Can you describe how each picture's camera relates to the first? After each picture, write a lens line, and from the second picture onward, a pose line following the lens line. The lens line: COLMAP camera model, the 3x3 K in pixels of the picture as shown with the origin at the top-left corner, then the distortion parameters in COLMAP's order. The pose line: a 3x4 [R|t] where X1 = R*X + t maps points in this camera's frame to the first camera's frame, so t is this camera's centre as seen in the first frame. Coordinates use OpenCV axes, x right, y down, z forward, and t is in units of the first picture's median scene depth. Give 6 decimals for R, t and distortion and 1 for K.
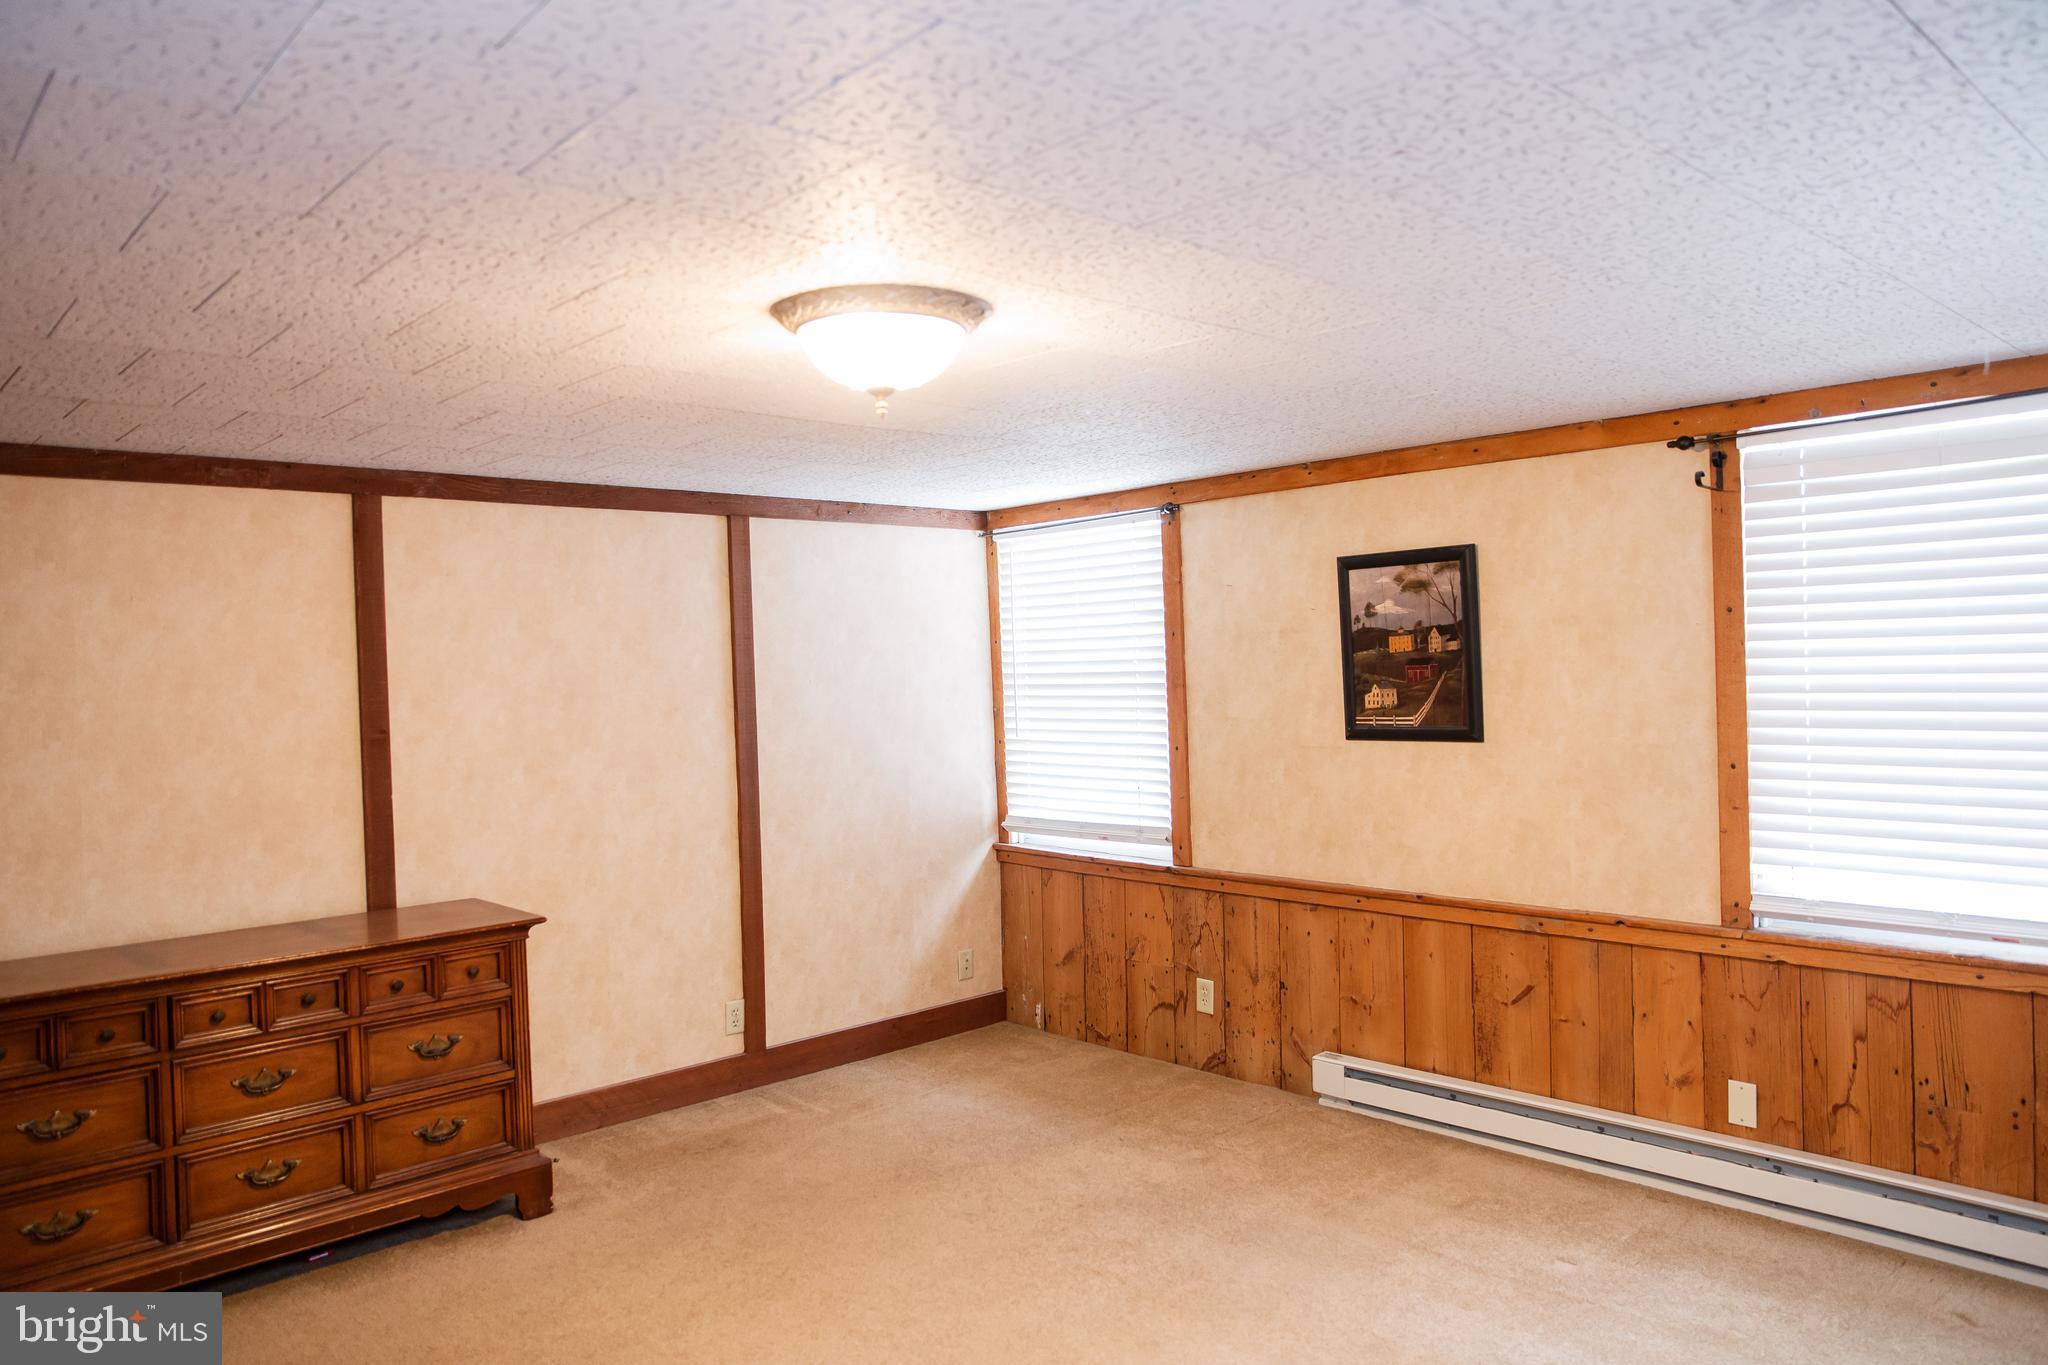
lens RADIAL K [[1371.0, 0, 1022.3], [0, 1371.0, 683.0], [0, 0, 1]] dist [-0.069150, 0.063468]
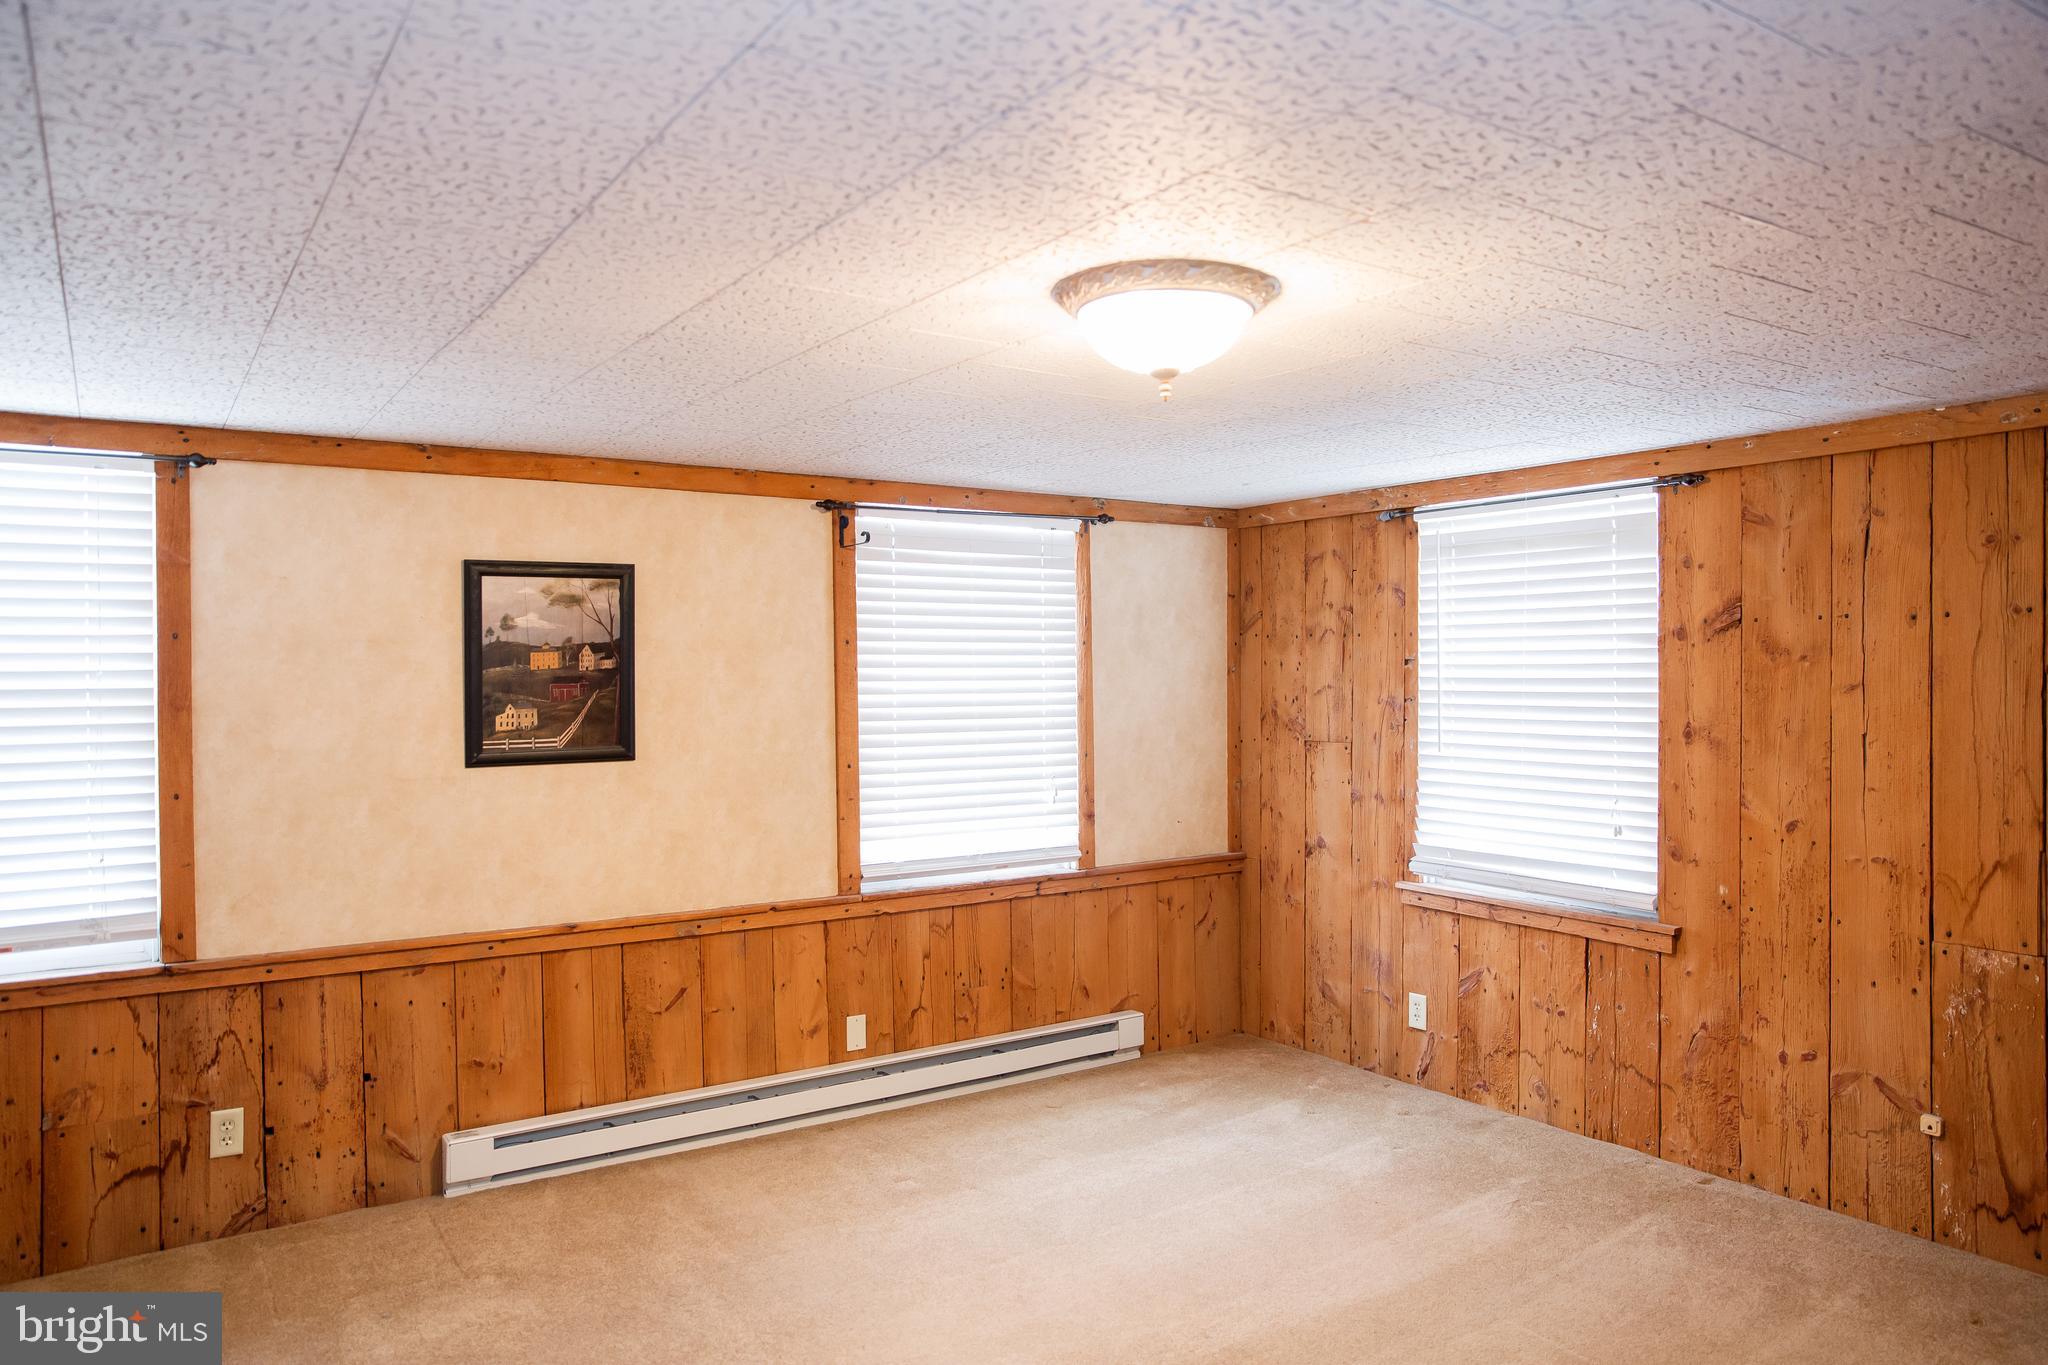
lens RADIAL K [[1371.0, 0, 1022.3], [0, 1371.0, 683.0], [0, 0, 1]] dist [-0.069150, 0.063468]
pose [[0.160990, 0.021569, 0.986720, -0.604595], [0.015730, 0.999578, -0.024416, 0.014902], [-0.986831, 0.019452, 0.160583, 0.538570]]
